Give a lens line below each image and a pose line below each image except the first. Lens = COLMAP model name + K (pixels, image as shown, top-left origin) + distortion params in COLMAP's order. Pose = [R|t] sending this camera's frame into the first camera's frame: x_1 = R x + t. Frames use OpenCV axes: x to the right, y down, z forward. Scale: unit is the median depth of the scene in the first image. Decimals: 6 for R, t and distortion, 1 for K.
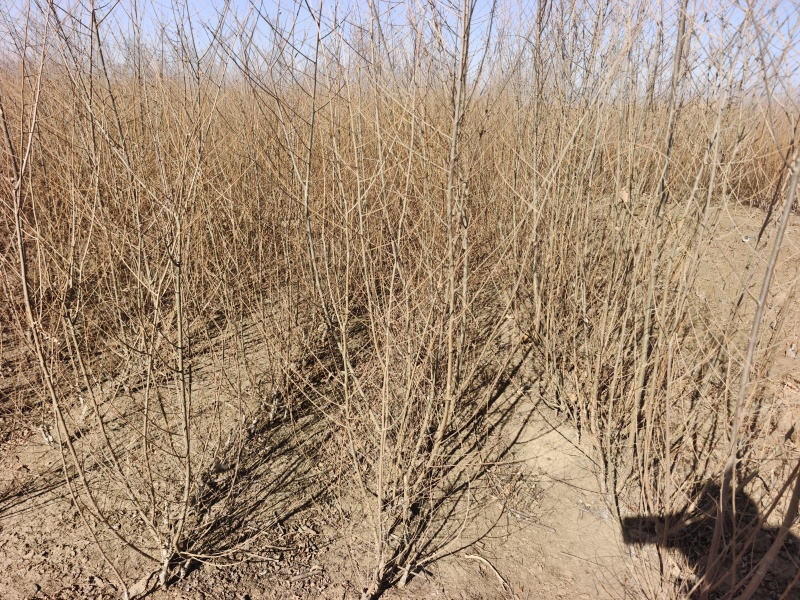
lens RADIAL K [[531.7, 0, 400.0], [0, 531.7, 300.0], [0, 0, 1]] dist [0.041946, -0.036694]
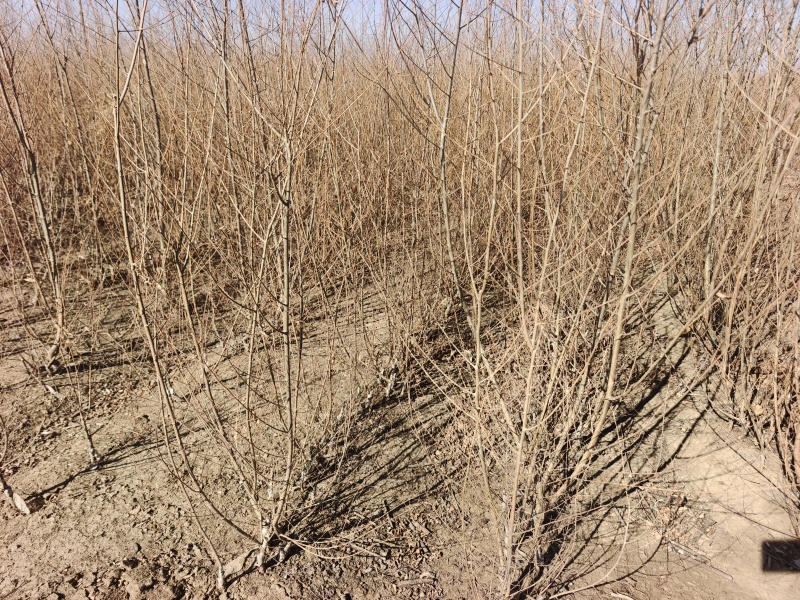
lens RADIAL K [[531.7, 0, 400.0], [0, 531.7, 300.0], [0, 0, 1]] dist [0.041946, -0.036694]
pose [[0.972004, 0.068078, -0.224884, -0.031705], [-0.059202, 0.997186, 0.045989, 0.021567], [0.227382, -0.031387, 0.973300, 0.150975]]
